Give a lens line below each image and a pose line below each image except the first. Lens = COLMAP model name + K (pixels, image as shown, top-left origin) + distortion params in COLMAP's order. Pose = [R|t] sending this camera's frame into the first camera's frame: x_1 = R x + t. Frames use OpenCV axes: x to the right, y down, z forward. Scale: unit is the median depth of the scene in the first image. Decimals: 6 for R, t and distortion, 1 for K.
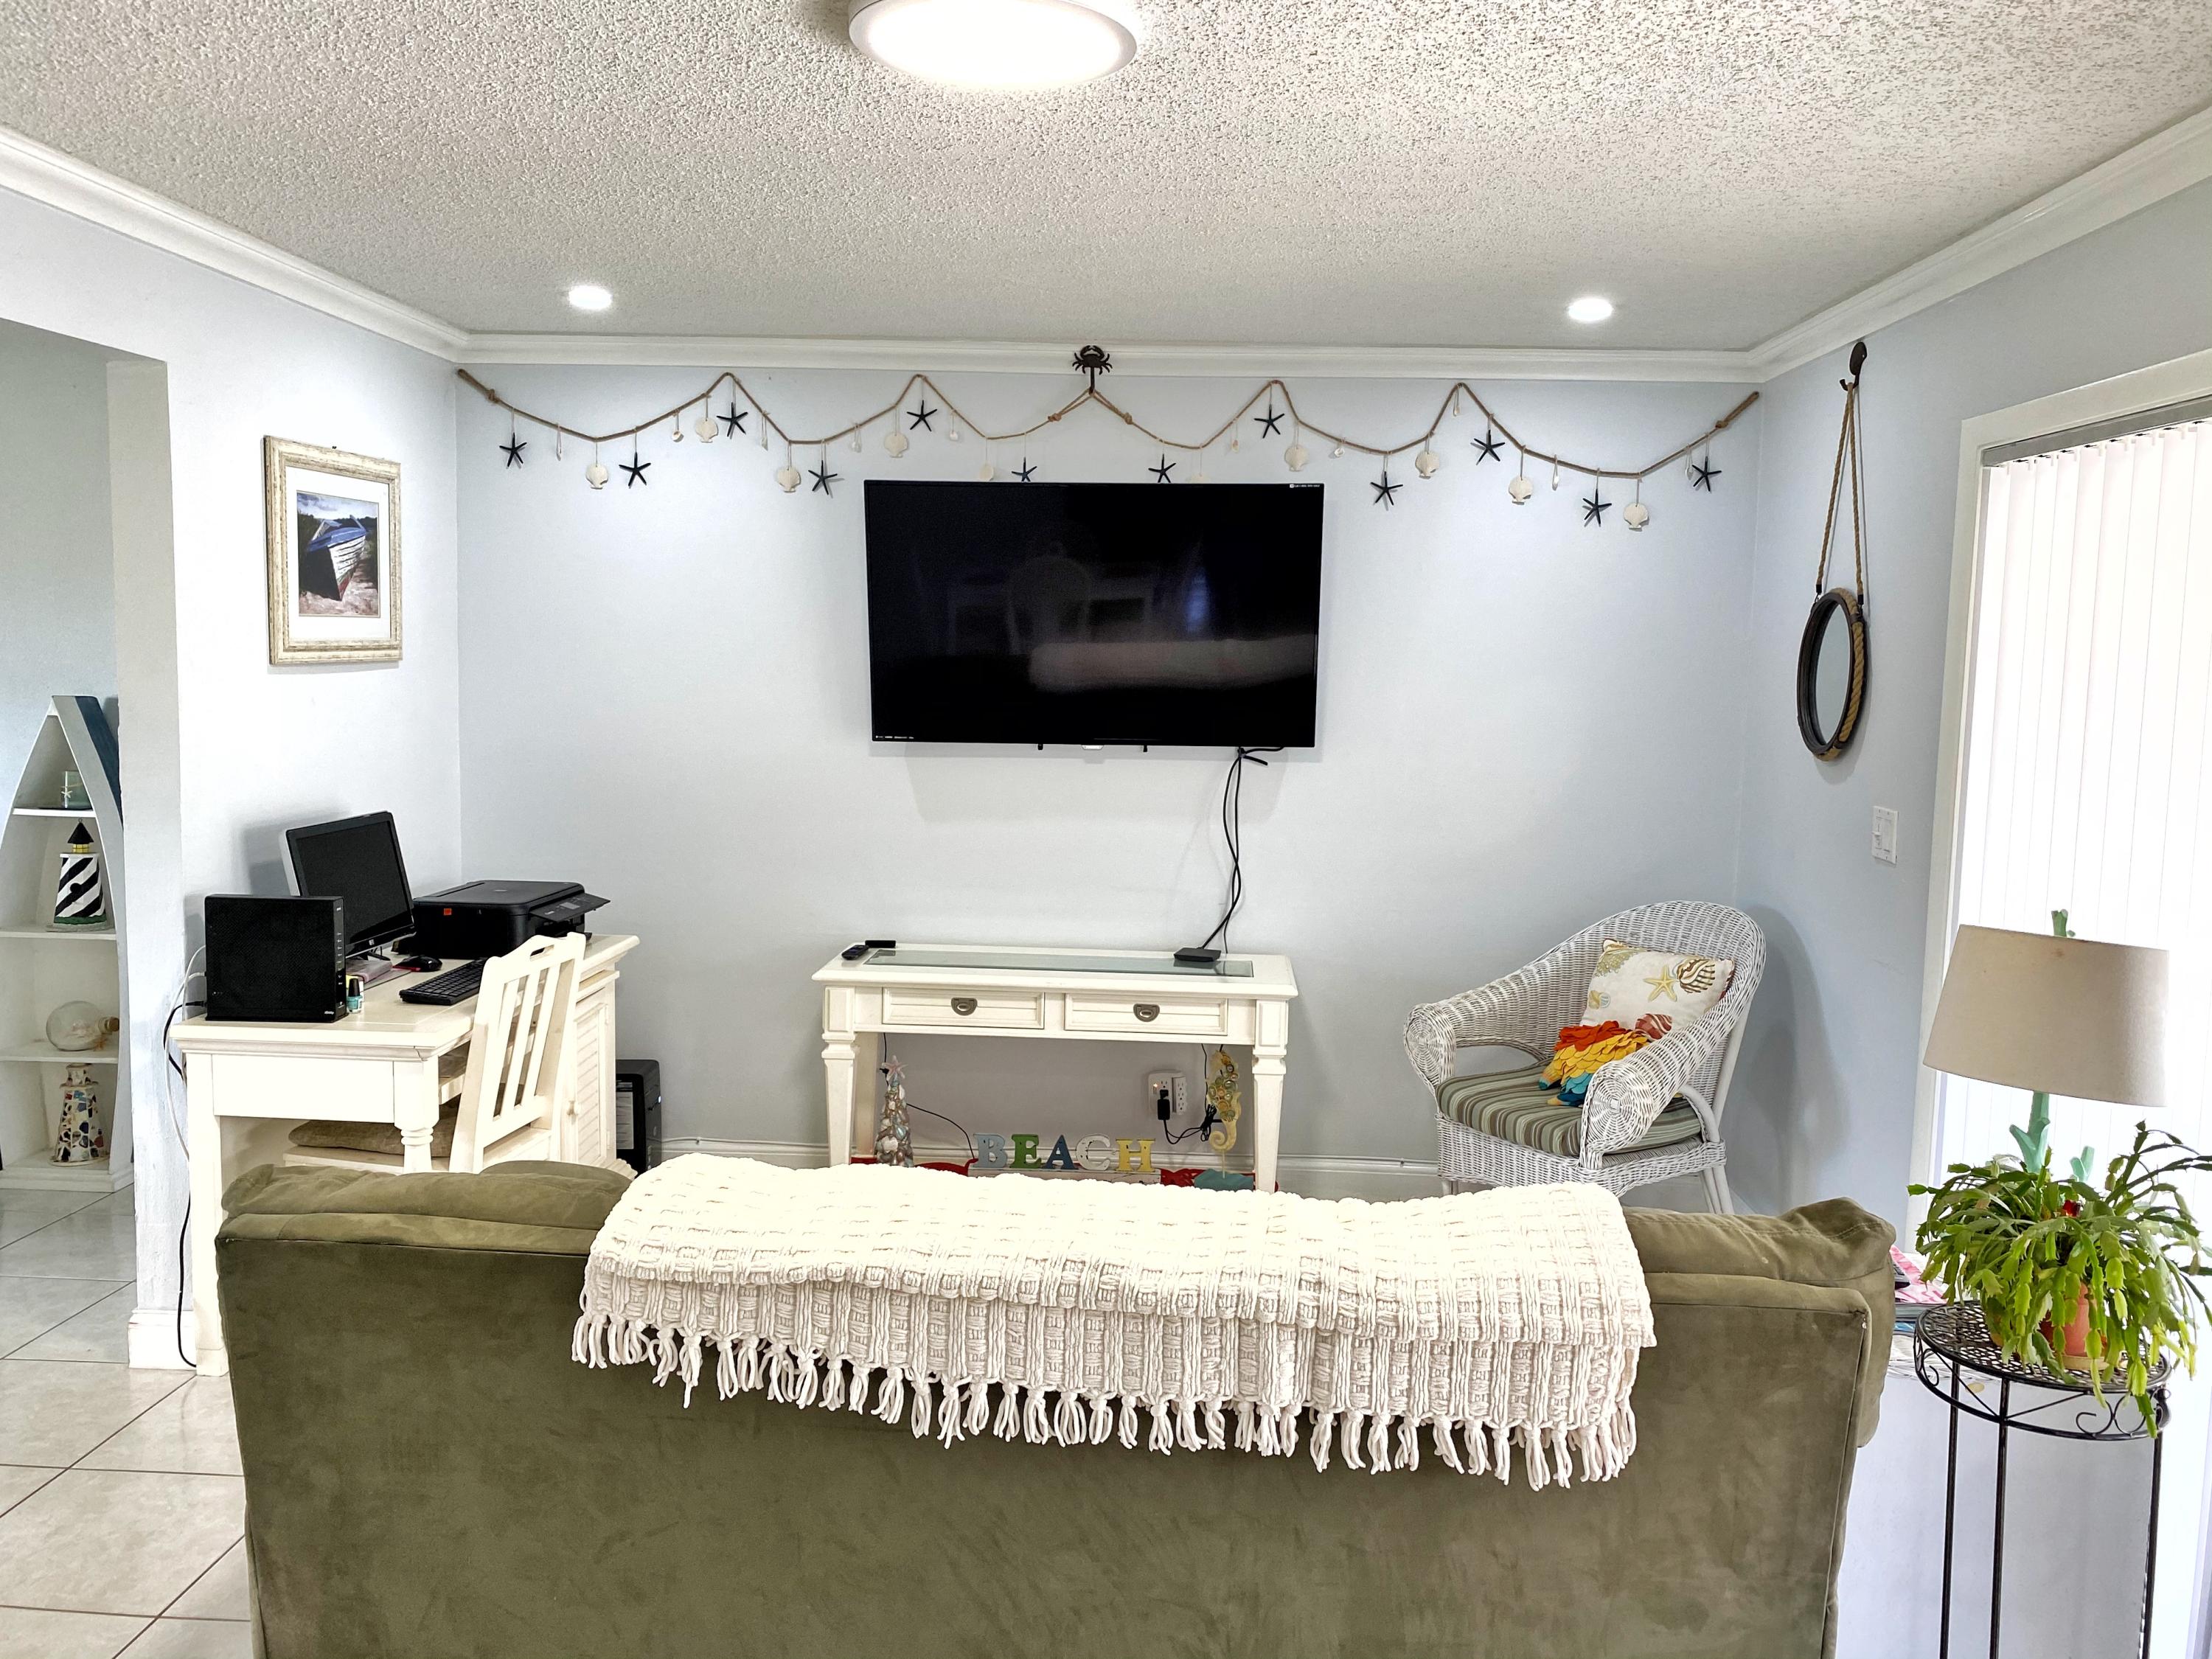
lens RADIAL K [[1724.0, 0, 1106.2], [0, 1724.0, 826.5], [0, 0, 1]] dist [0.066324, -0.007371]
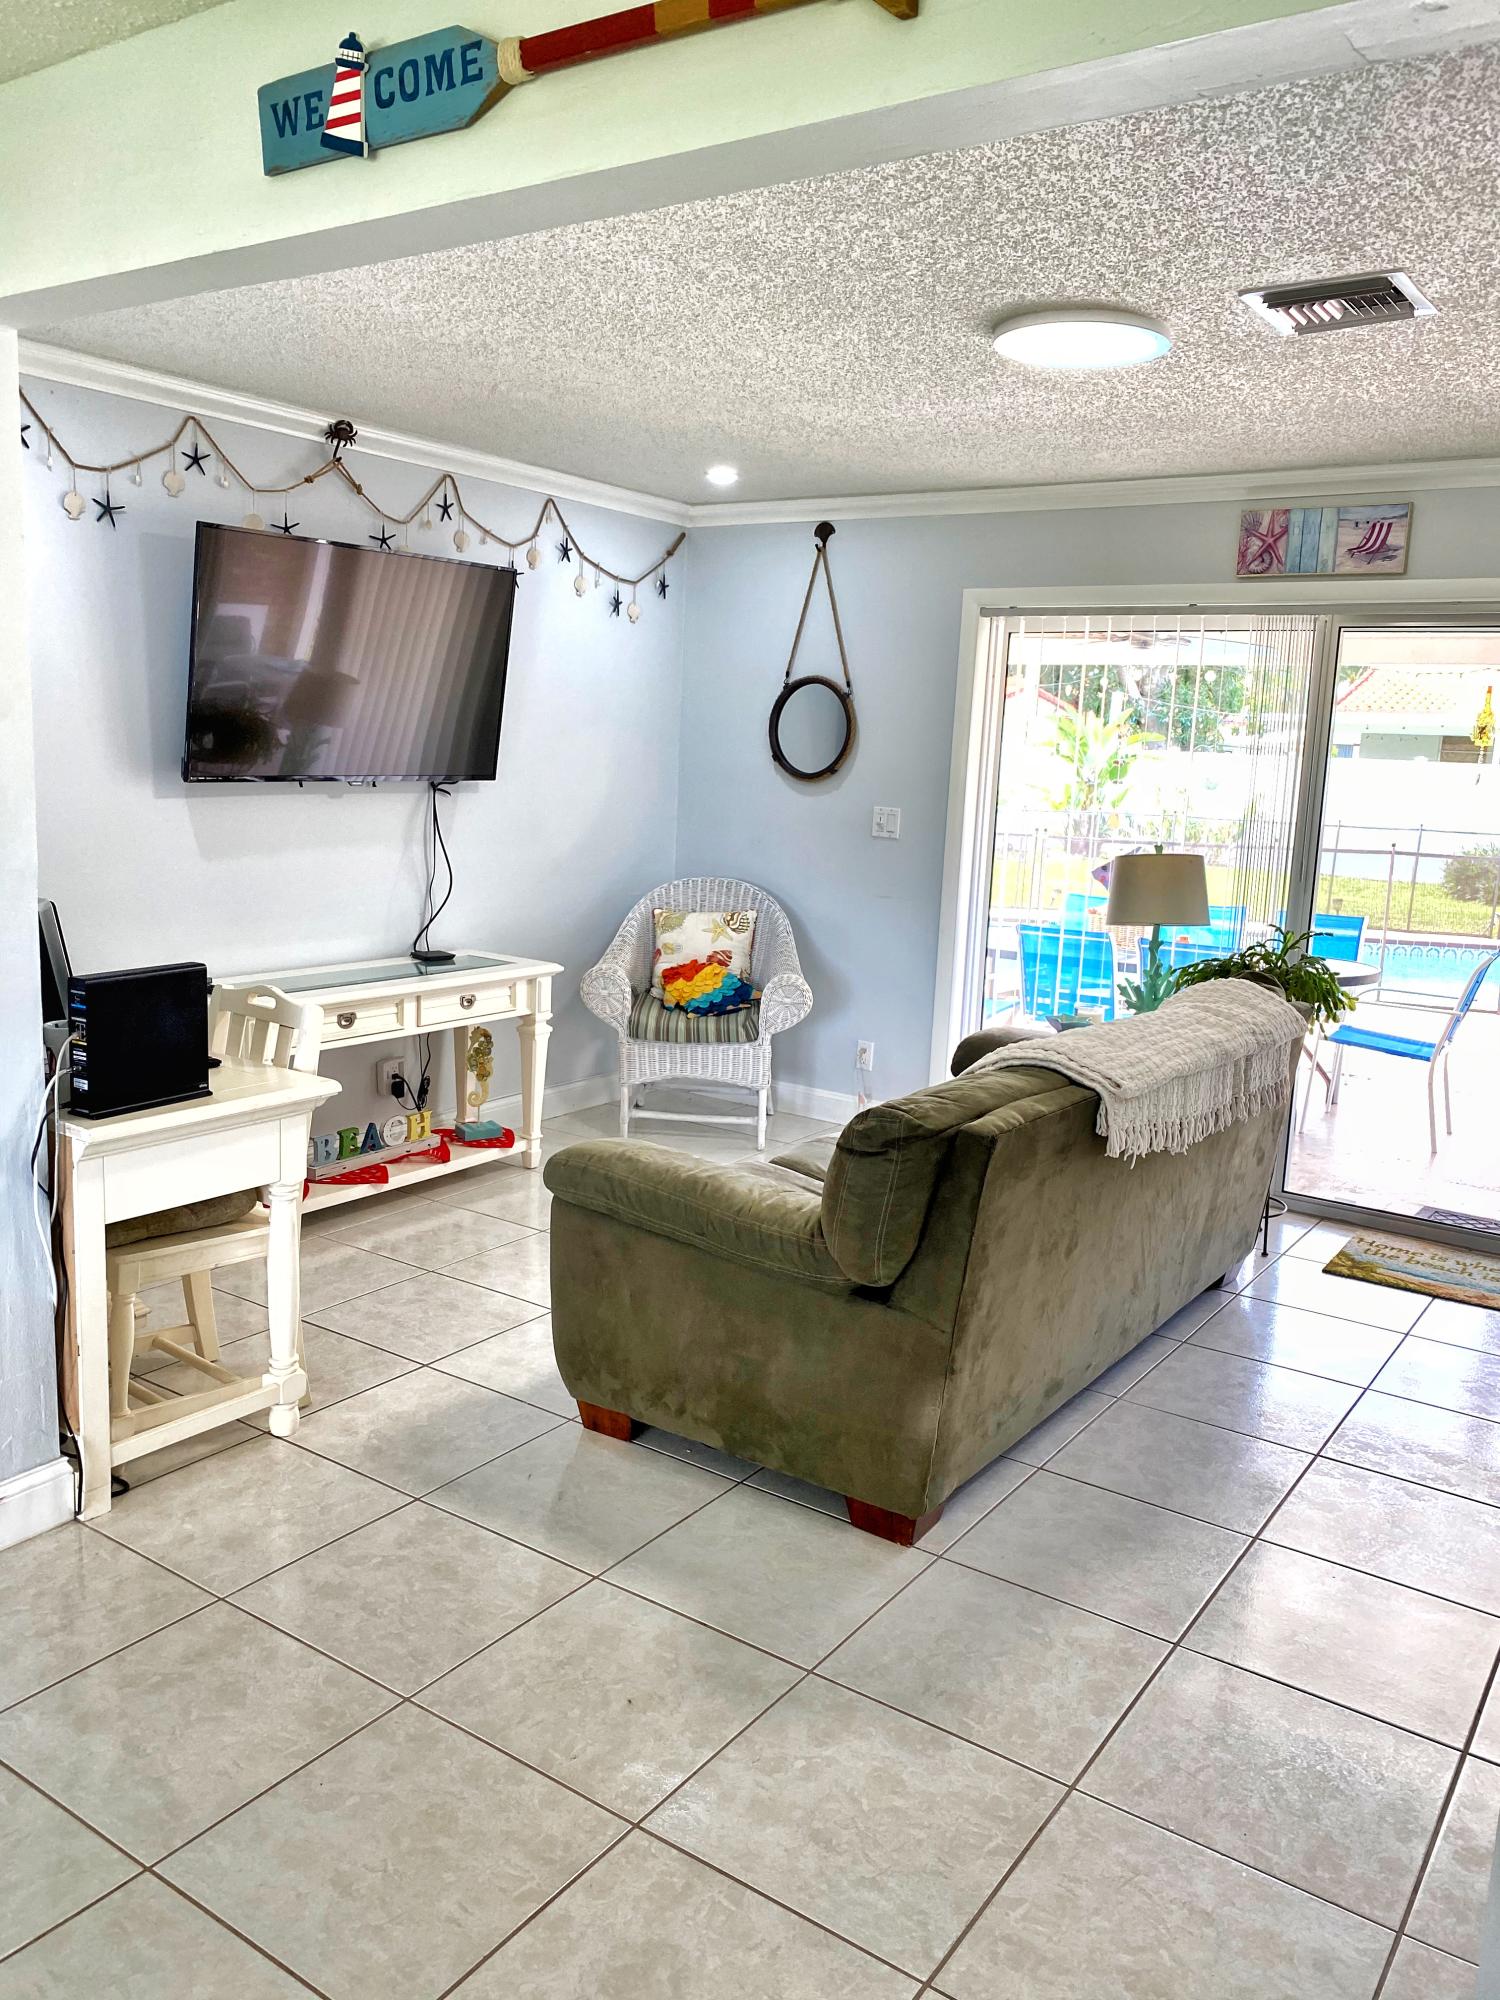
lens RADIAL K [[1558.8, 0, 753.1], [0, 1558.8, 998.3], [0, 0, 1]] dist [0.066324, -0.007371]
pose [[0.526572, -0.141946, 0.838196, -0.773101], [0.059912, 0.989707, 0.129966, -0.025631], [-0.848017, -0.018219, 0.529656, 0.231425]]
